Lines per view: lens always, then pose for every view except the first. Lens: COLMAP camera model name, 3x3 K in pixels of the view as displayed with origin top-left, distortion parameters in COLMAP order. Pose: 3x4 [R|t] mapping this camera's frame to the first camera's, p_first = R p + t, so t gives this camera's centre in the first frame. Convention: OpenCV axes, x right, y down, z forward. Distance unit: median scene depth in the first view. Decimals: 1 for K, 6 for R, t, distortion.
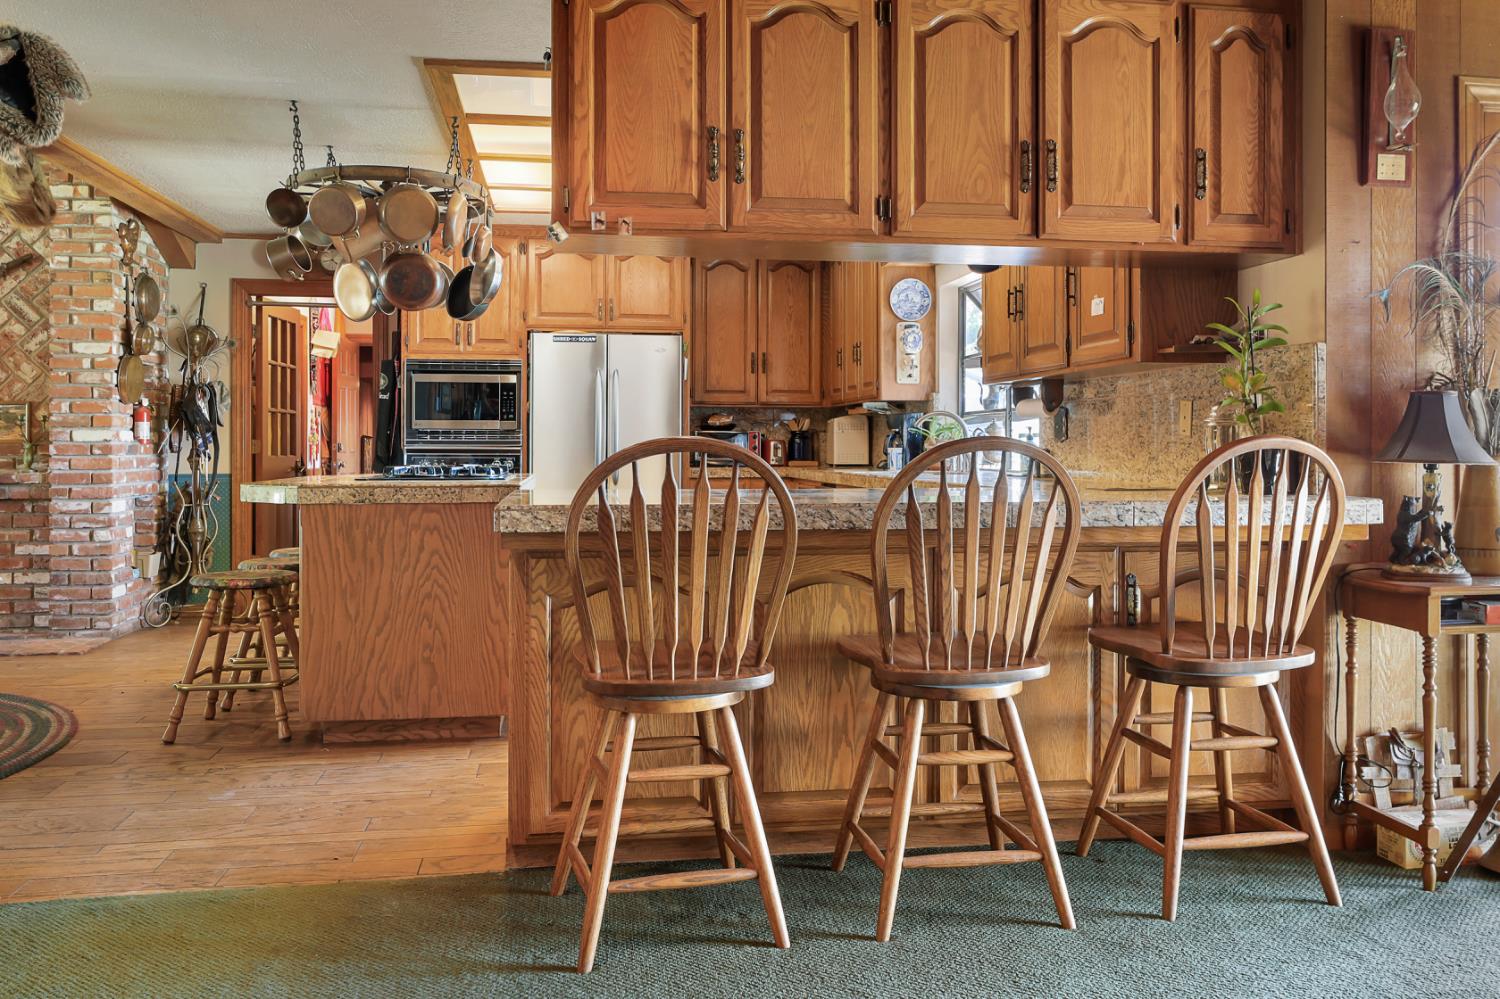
lens RADIAL K [[1176.0, 0, 752.9], [0, 1176.0, 411.6], [0, 0, 1]] dist [0.001876, 0.000494]
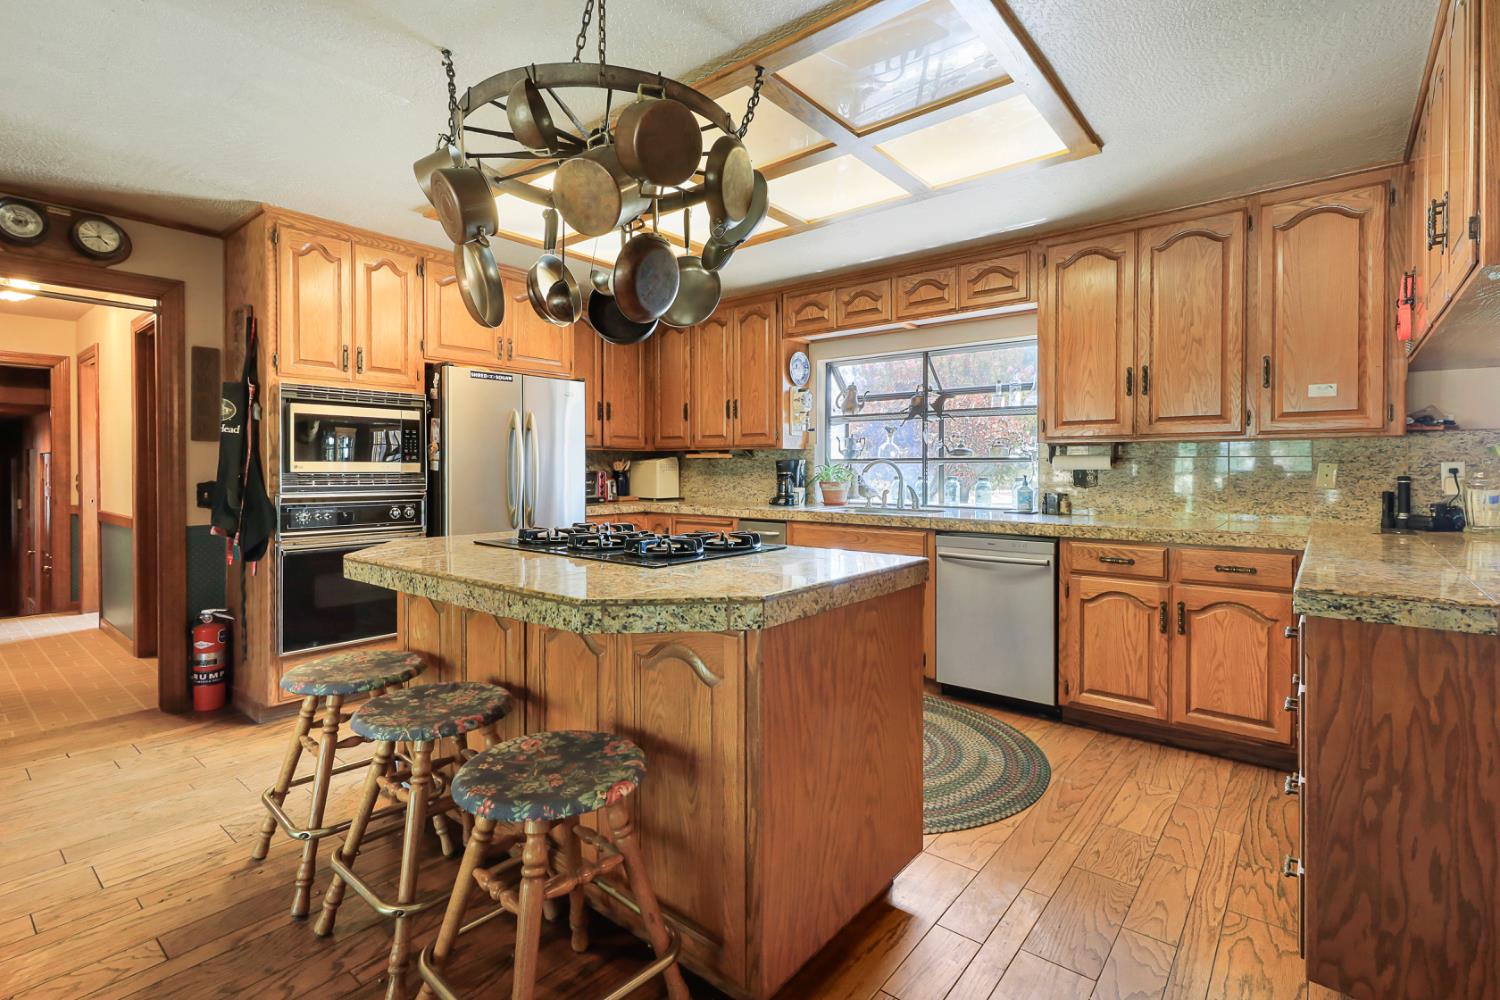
lens RADIAL K [[695.0, 0, 747.6], [0, 695.0, 463.7], [0, 0, 1]] dist [0.001749, 0.000159]
pose [[0.750954, 0.004809, 0.660337, -0.365721], [-0.019931, 0.999683, 0.015386, -0.004485], [-0.660054, -0.024715, 0.750811, 0.445306]]
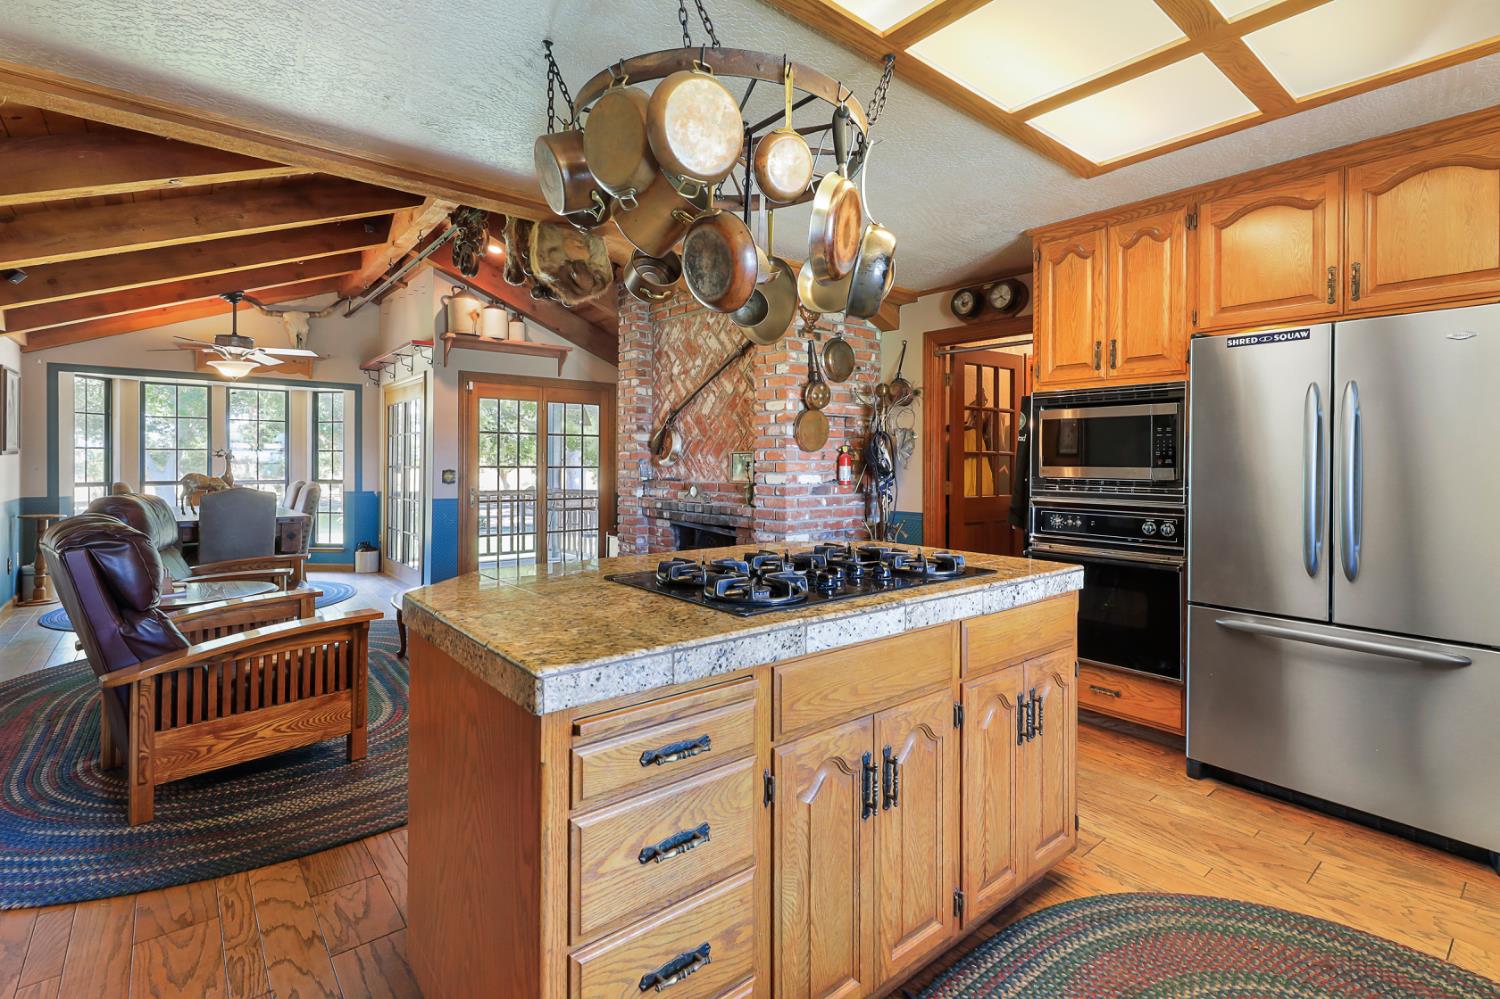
lens RADIAL K [[695.0, 0, 747.6], [0, 695.0, 463.2], [0, 0, 1]] dist [0.001749, 0.000159]
pose [[0.506541, 0.002975, -0.862211, 0.027905], [0.020381, 0.999673, 0.015423, -0.006691], [0.861975, -0.025385, 0.506315, 0.573541]]
